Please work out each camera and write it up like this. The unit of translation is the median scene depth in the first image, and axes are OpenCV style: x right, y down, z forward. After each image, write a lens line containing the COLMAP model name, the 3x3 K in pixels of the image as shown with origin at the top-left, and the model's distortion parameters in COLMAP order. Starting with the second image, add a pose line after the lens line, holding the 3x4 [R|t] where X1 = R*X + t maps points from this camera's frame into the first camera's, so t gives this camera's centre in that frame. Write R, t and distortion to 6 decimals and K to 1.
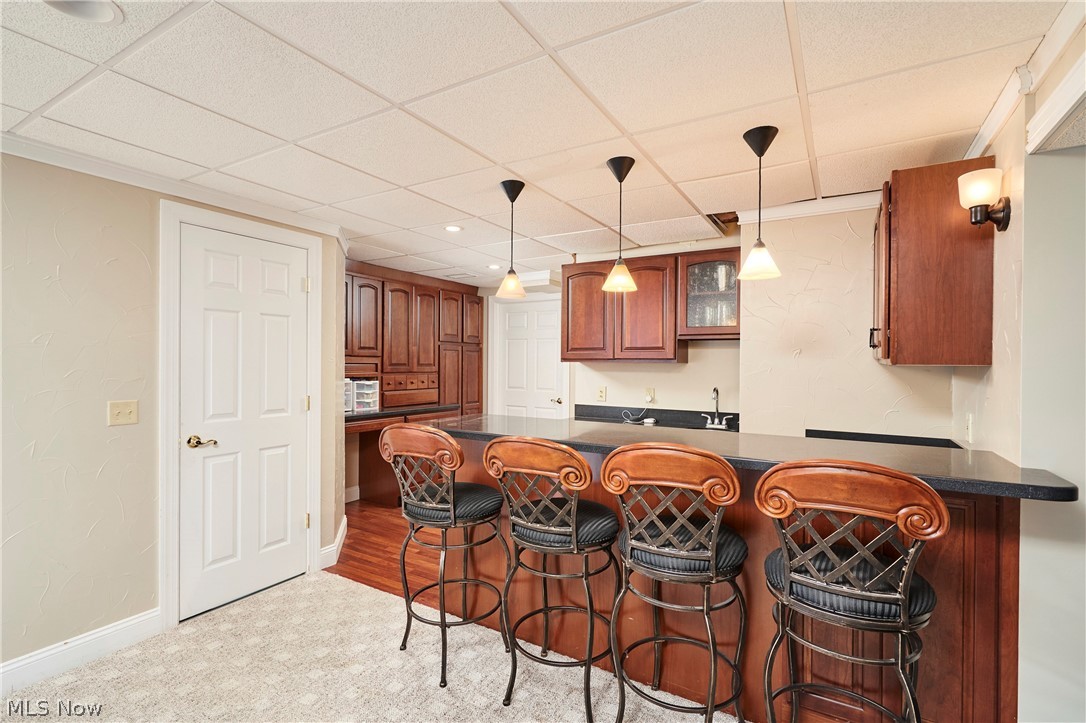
lens RADIAL K [[510.0, 0, 544.3], [0, 510.0, 360.5], [0, 0, 1]] dist [0.002121, 0.000019]
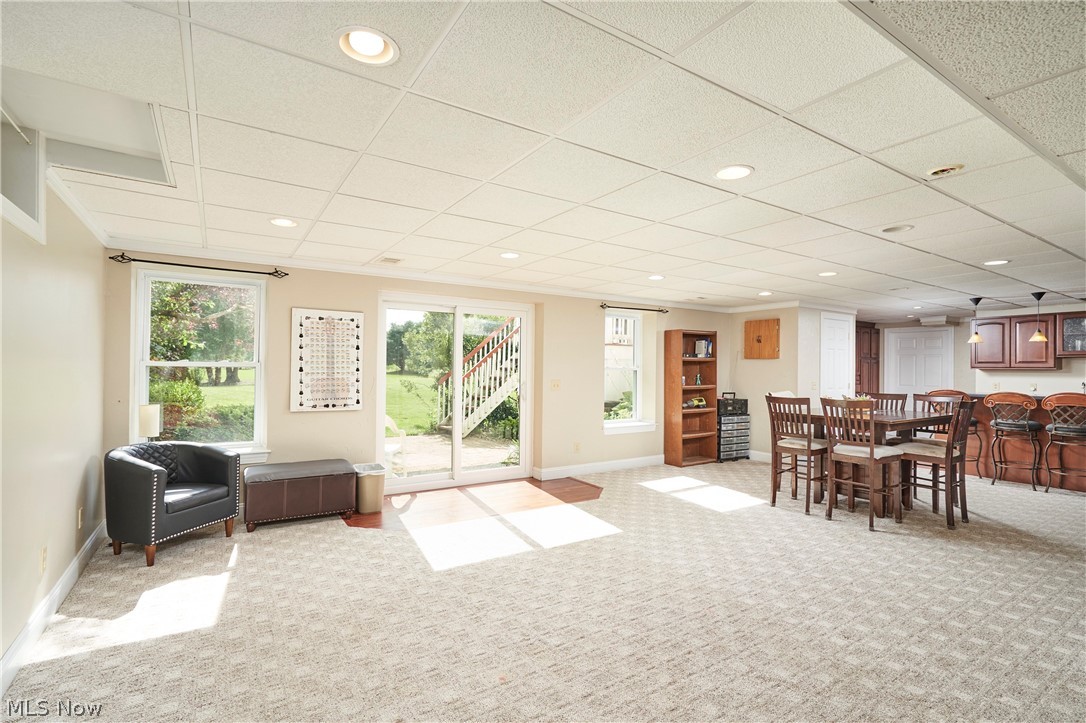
lens RADIAL K [[510.0, 0, 544.0], [0, 510.0, 365.2], [0, 0, 1]] dist [0.002121, 0.000019]
pose [[0.896436, -0.001390, -0.443171, -0.619126], [-0.002306, 0.999967, -0.007800, 0.008329], [0.443167, 0.008014, 0.896403, -1.591437]]
